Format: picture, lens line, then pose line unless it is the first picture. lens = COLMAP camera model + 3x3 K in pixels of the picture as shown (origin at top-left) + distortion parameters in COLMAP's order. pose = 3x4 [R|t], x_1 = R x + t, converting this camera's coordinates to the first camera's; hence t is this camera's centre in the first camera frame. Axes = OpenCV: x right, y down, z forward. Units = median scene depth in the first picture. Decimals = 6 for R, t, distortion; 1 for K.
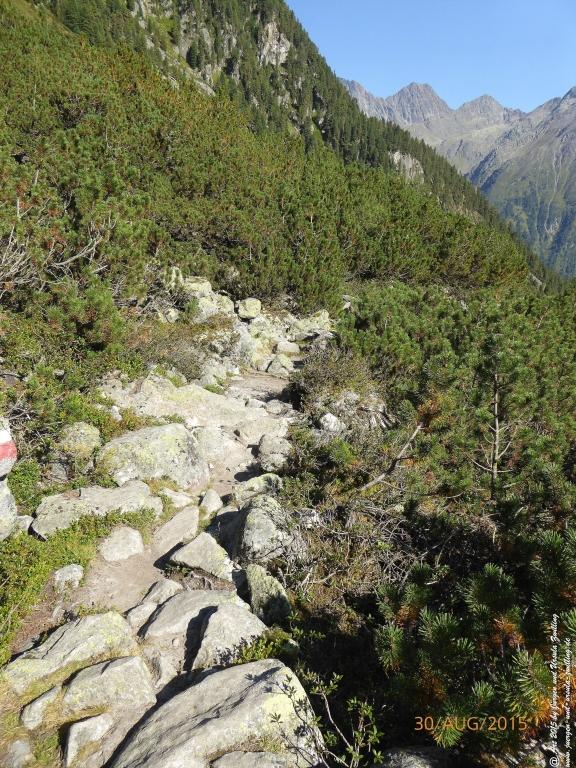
lens RADIAL K [[552.6, 0, 293.3], [0, 552.6, 391.1], [0, 0, 1]] dist [-0.013819, -0.009219]
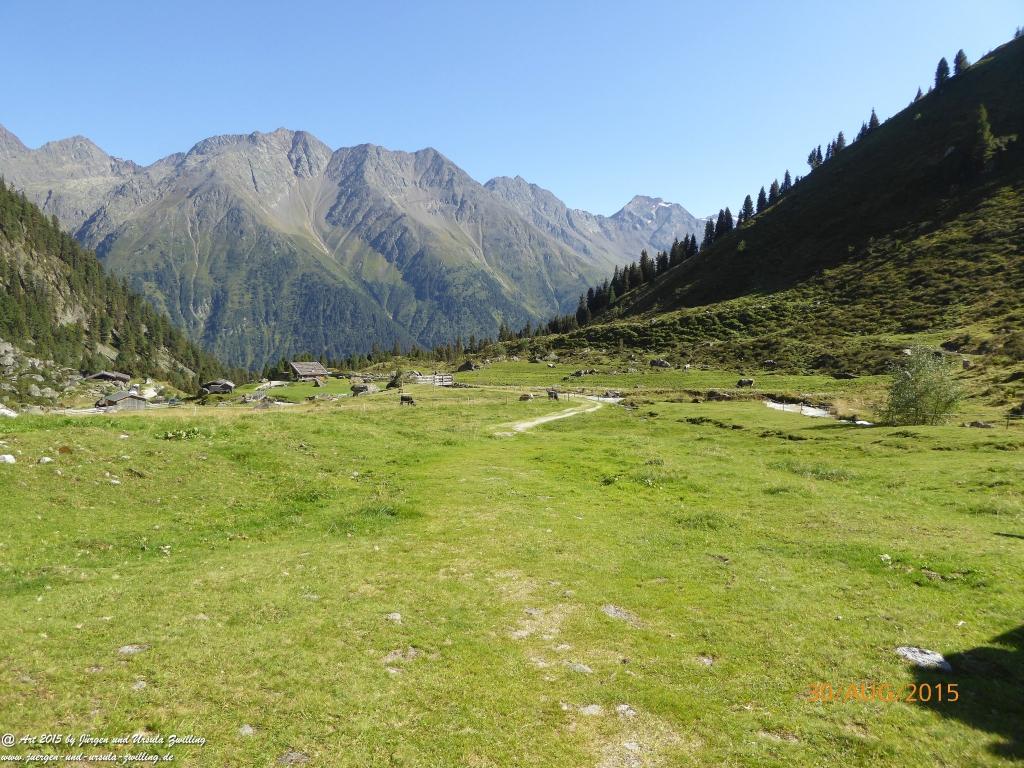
lens RADIAL K [[736.8, 0, 519.1], [0, 736.8, 381.3], [0, 0, 1]] dist [-0.013819, -0.009219]
pose [[0.674874, -0.074808, 0.734131, 0.095981], [0.219303, 0.970233, -0.102734, -0.025876], [-0.704593, 0.230330, 0.671191, 0.202012]]
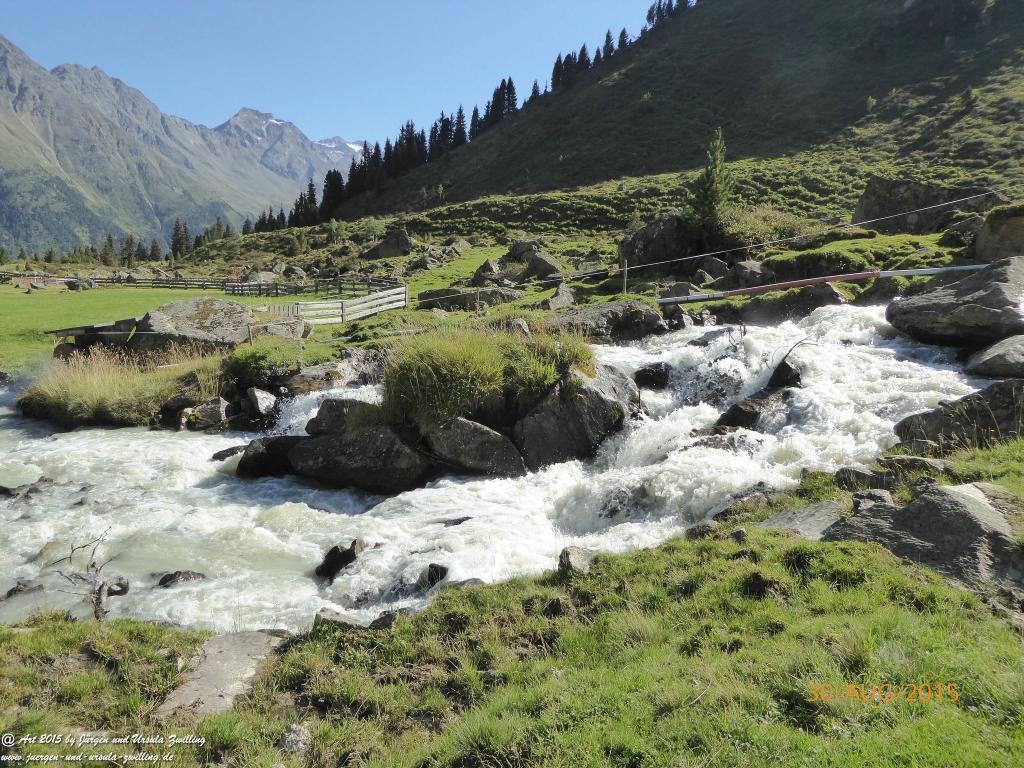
lens RADIAL K [[736.8, 0, 512.4], [0, 736.8, 383.3], [0, 0, 1]] dist [-0.013819, -0.009219]
pose [[0.233684, -0.170395, 0.957266, 0.189373], [0.246470, 0.962749, 0.111204, -0.054726], [-0.940555, 0.209951, 0.266976, 0.376258]]
